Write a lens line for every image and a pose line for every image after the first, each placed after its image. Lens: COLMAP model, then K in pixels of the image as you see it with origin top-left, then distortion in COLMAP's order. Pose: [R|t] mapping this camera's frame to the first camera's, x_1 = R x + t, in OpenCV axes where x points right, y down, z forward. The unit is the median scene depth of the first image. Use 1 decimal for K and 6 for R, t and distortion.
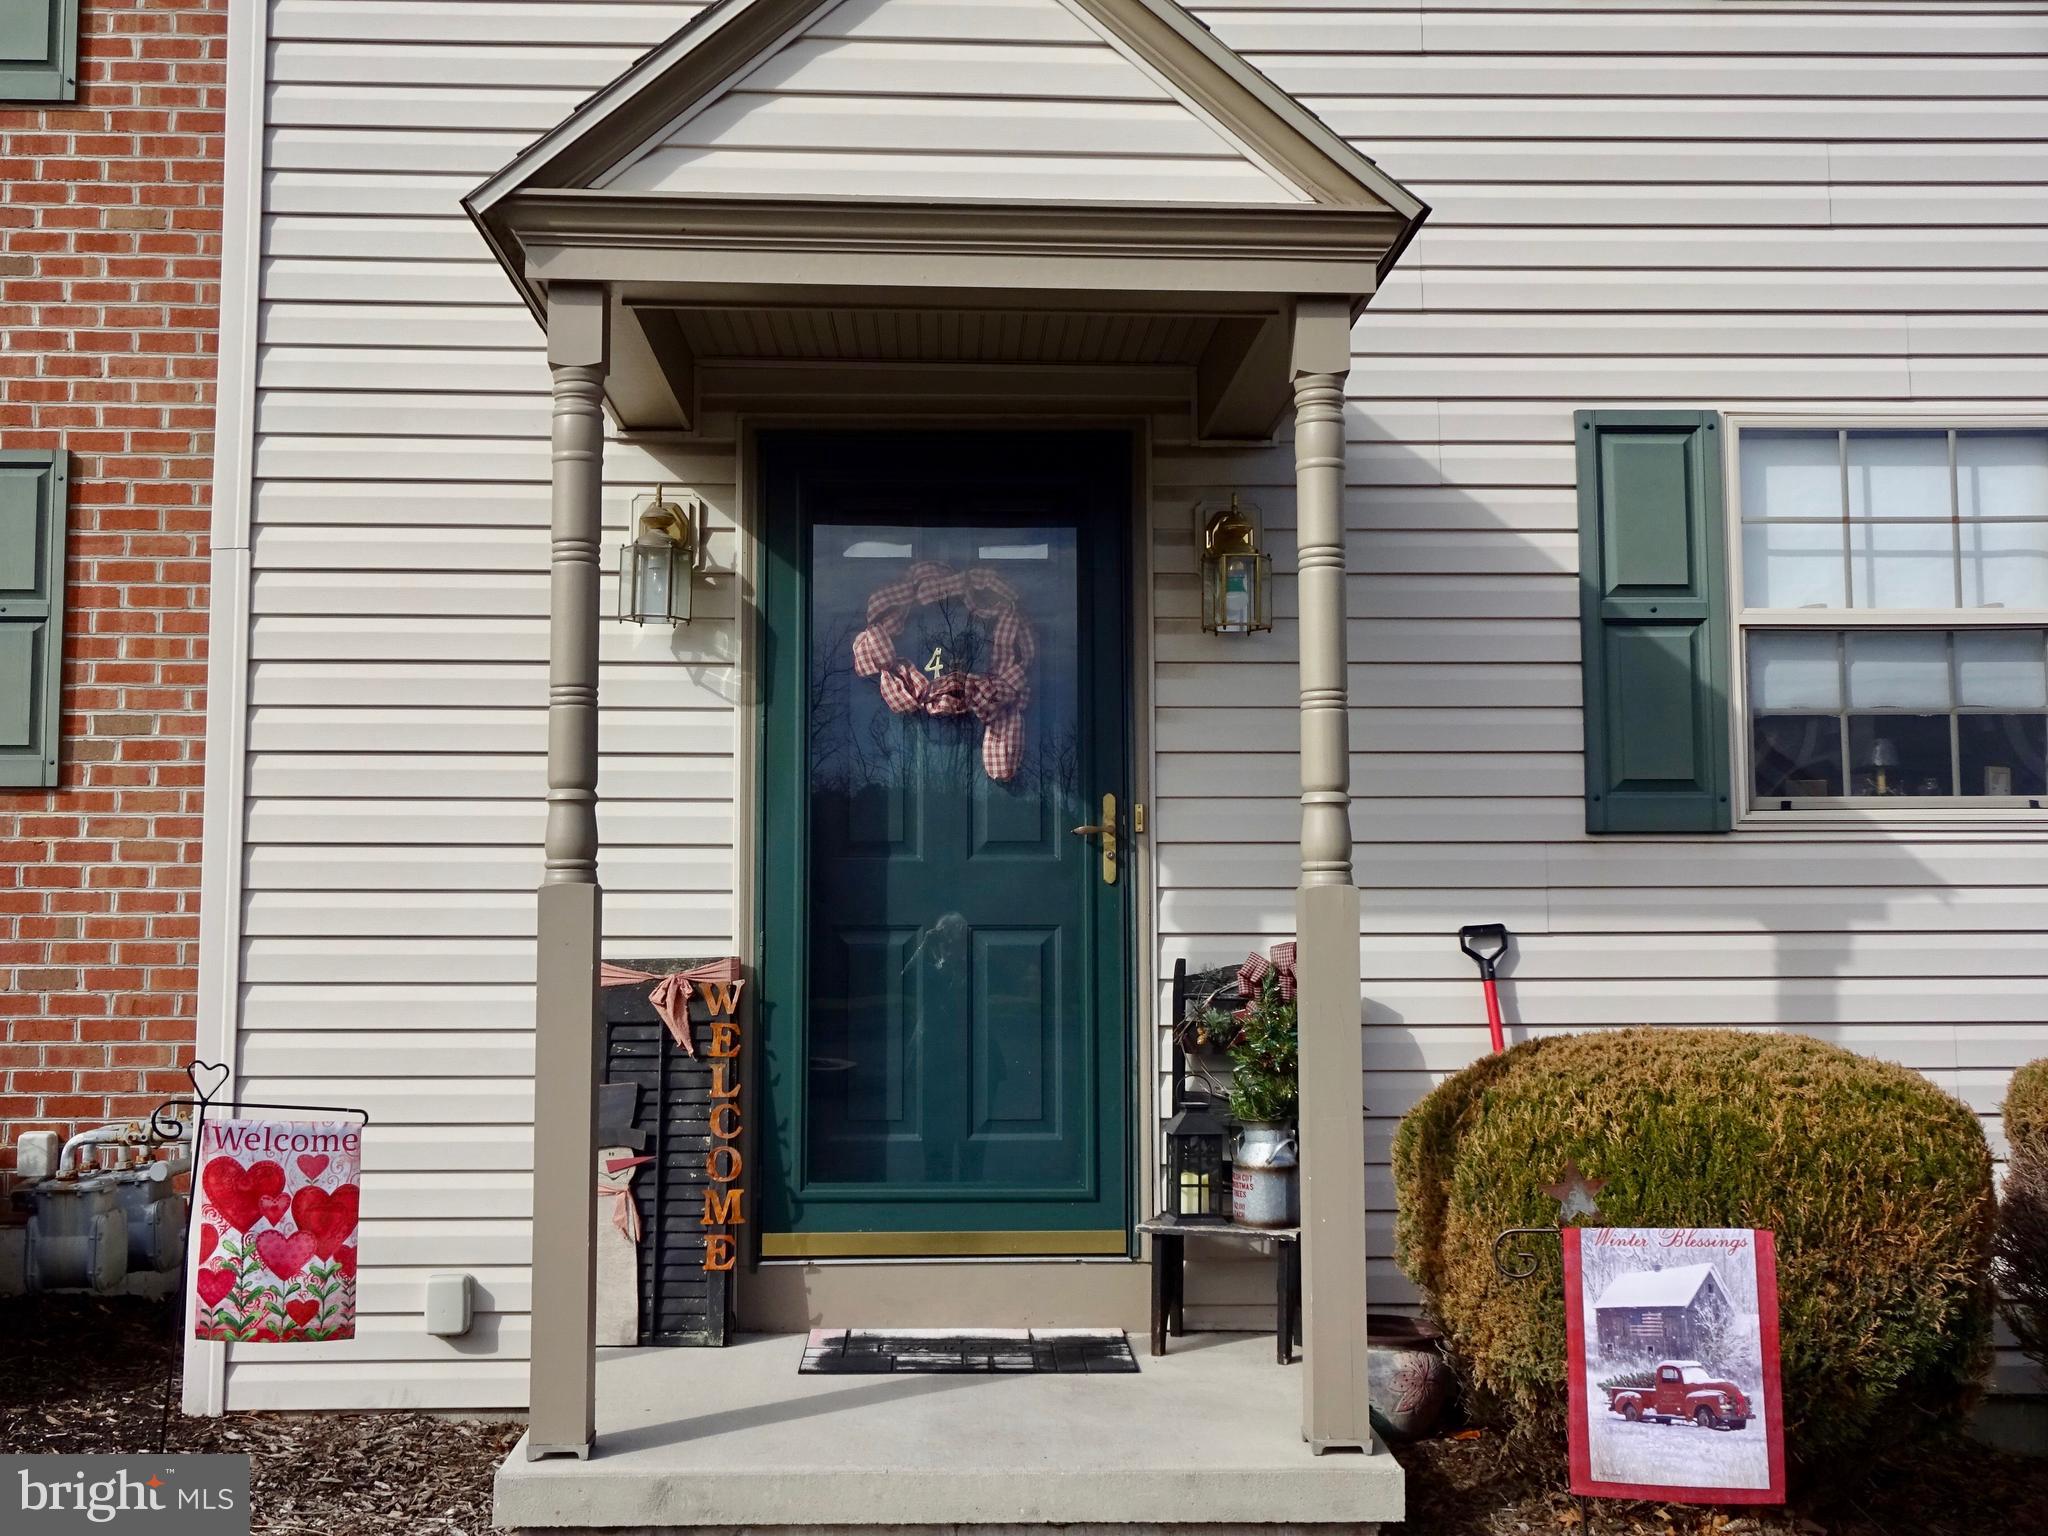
lens RADIAL K [[2130.7, 0, 1014.0], [0, 2130.7, 748.0], [0, 0, 1]] dist [0.022284, -0.007232]
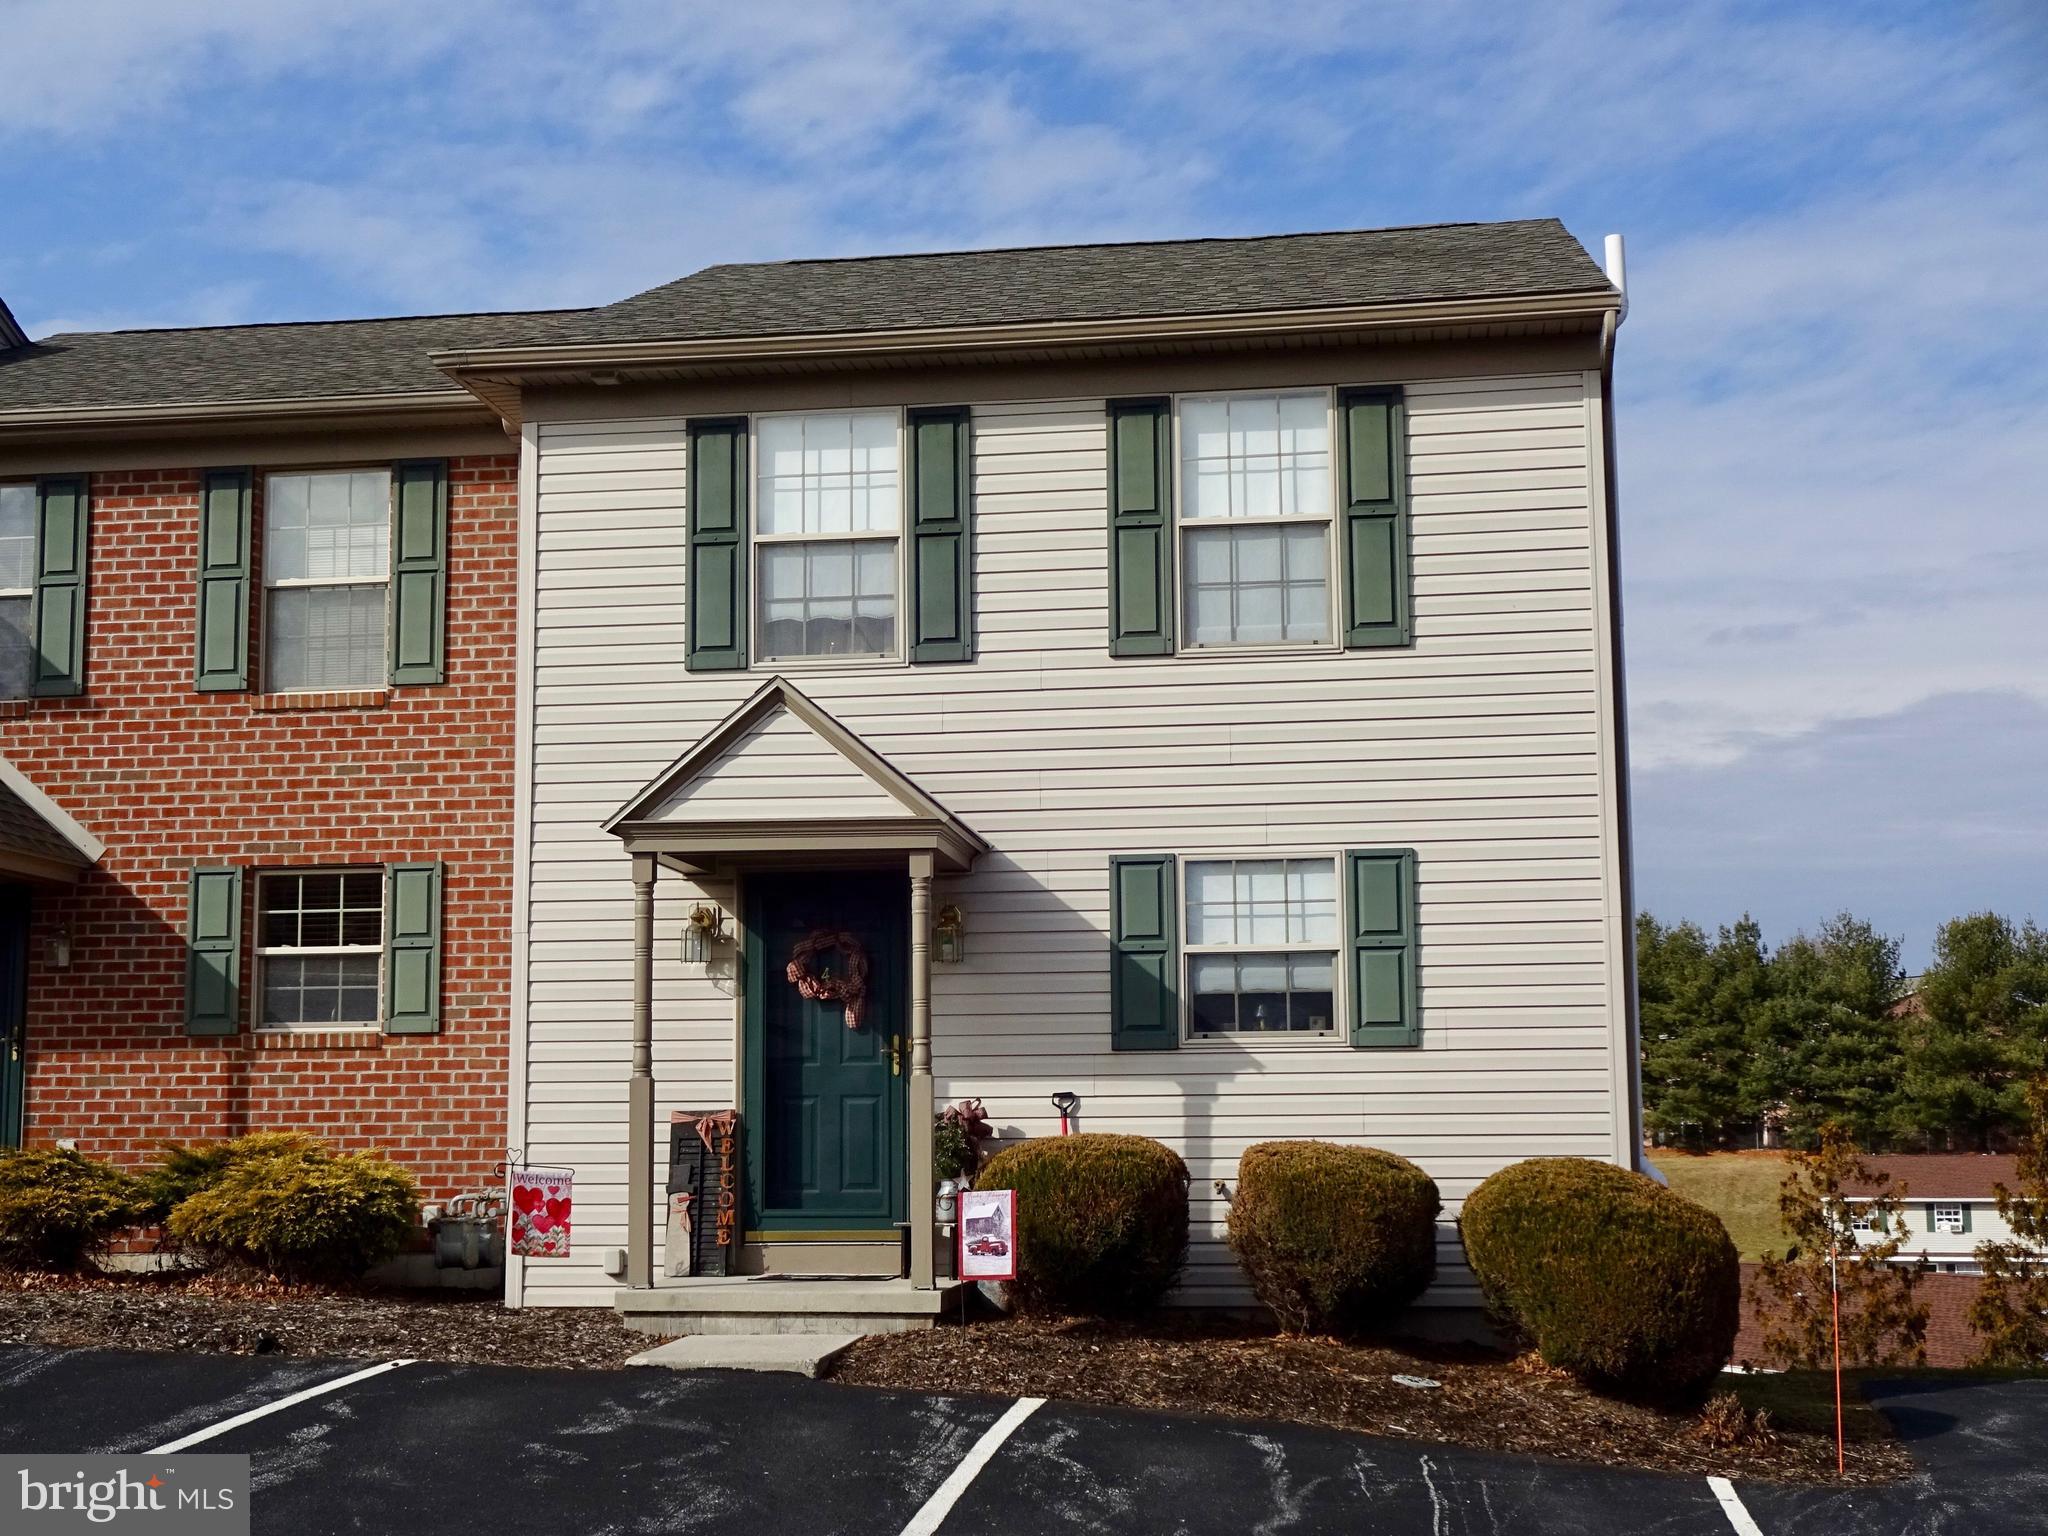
lens RADIAL K [[2763.3, 0, 1013.9], [0, 2763.3, 767.9], [0, 0, 1]] dist [0.028670, -0.041714]
pose [[0.984310, -0.029382, -0.173985, 0.654663], [0.020780, 0.998479, -0.051059, -0.103784], [0.175221, 0.046642, 0.983424, -1.774438]]
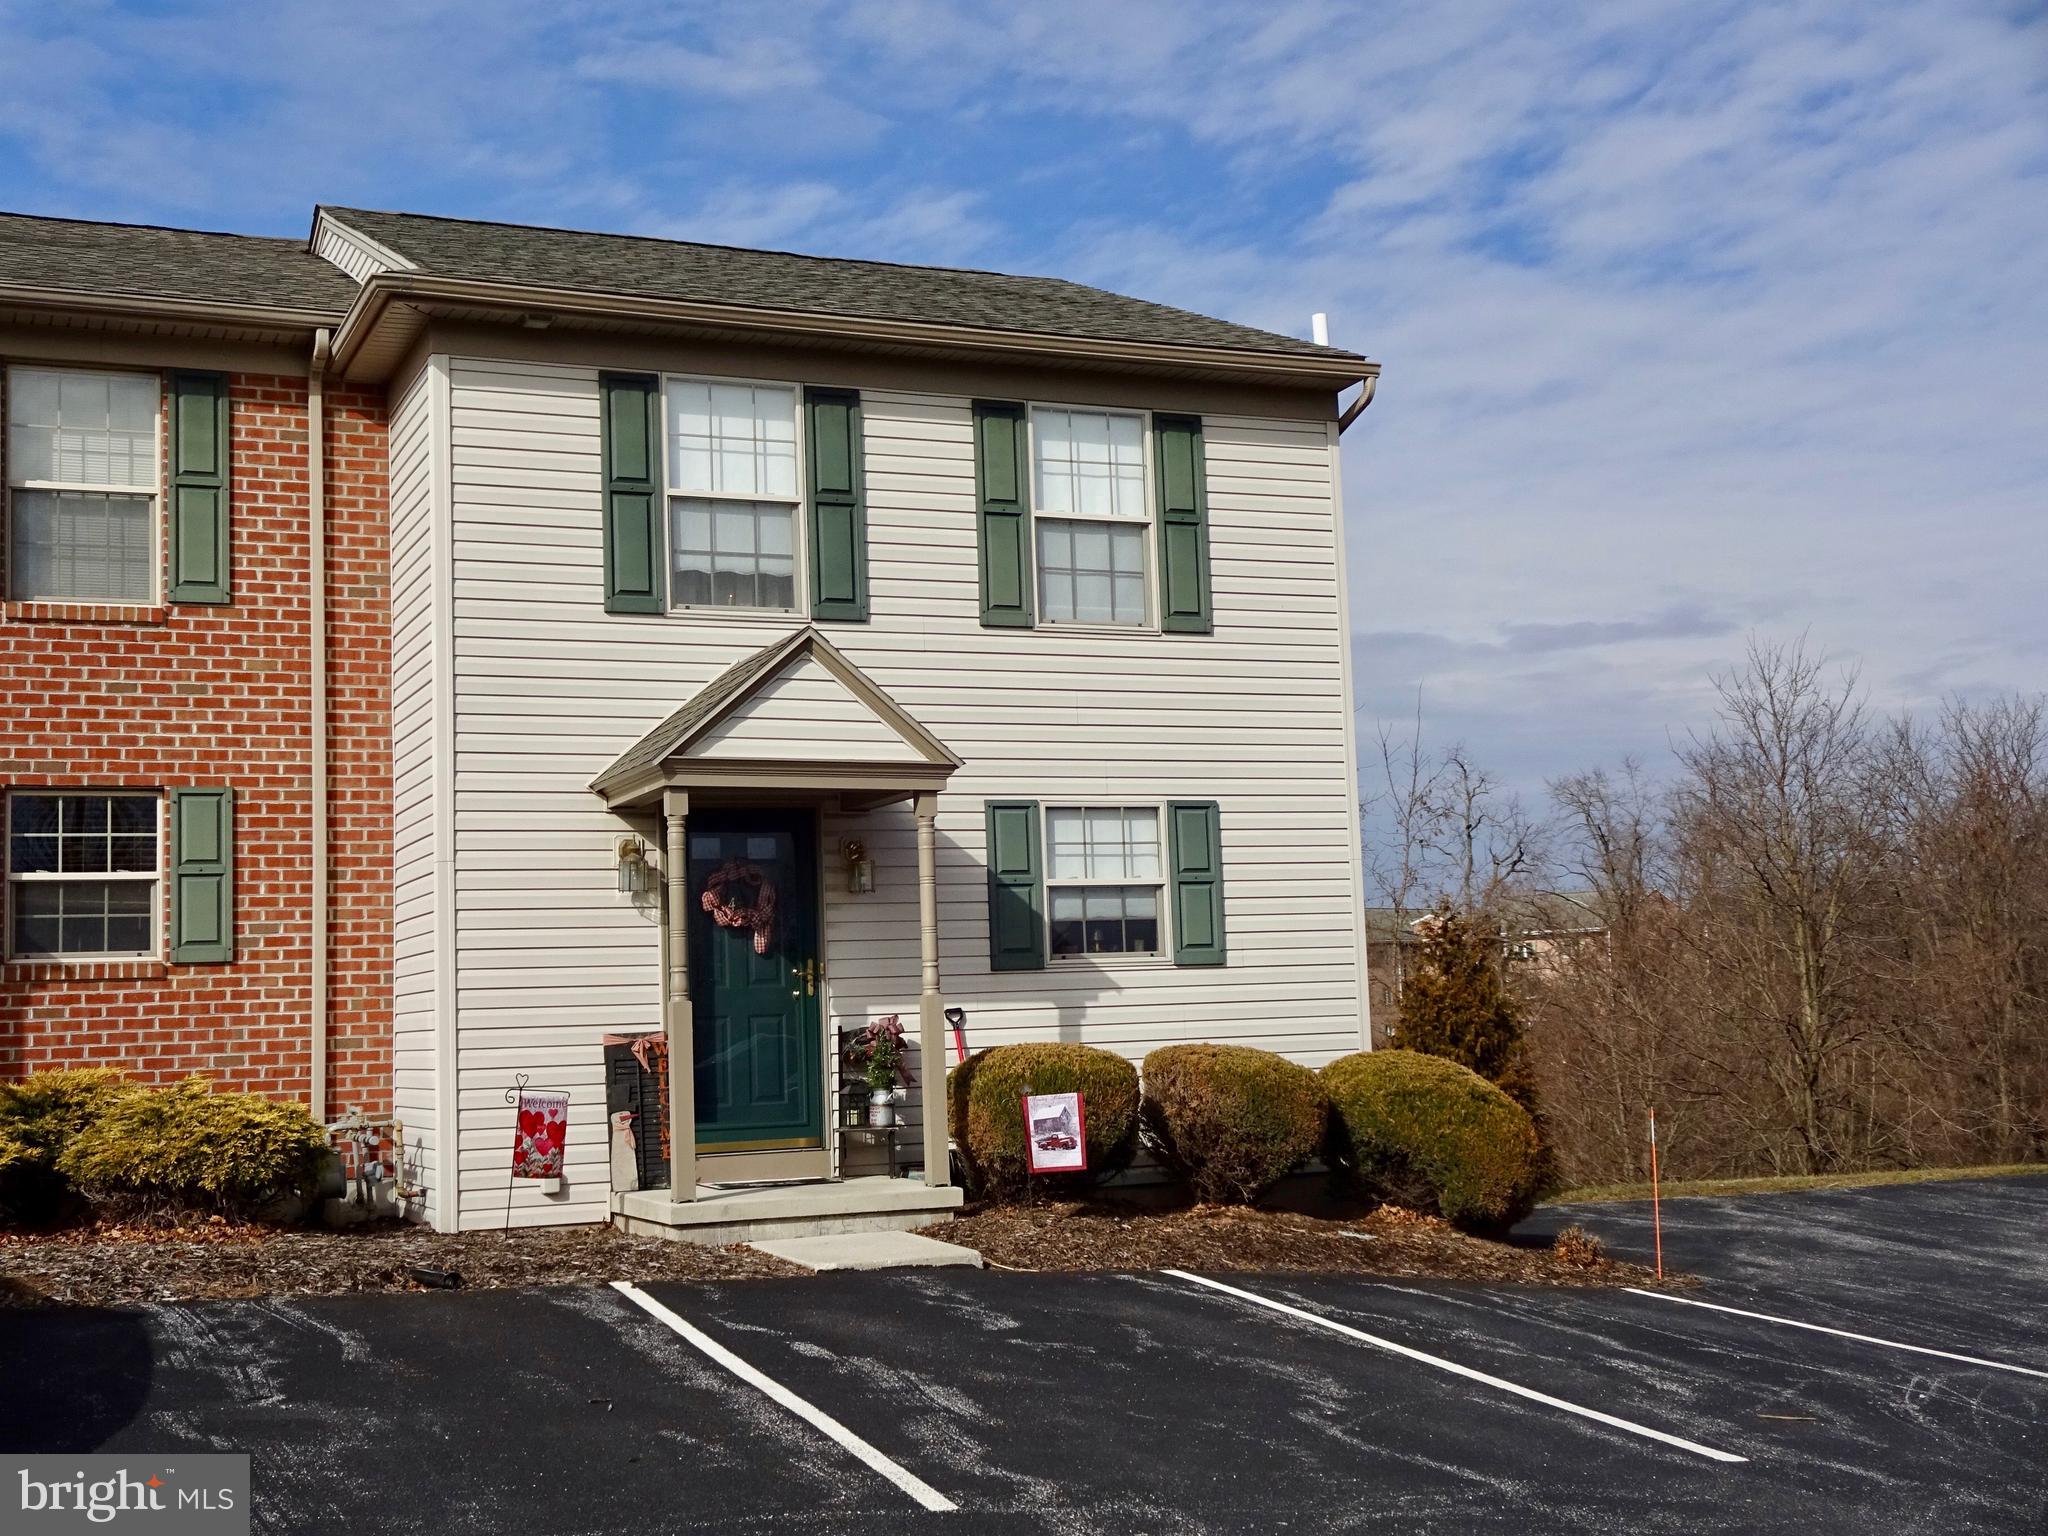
lens RADIAL K [[2396.3, 0, 1020.1], [0, 2396.3, 755.9], [0, 0, 1]] dist [0.012765, -0.008334]
pose [[0.926631, 0.009692, 0.375846, -0.740212], [0.002581, 0.999480, -0.032138, -0.118104], [-0.375962, 0.030750, 0.926125, -1.582505]]
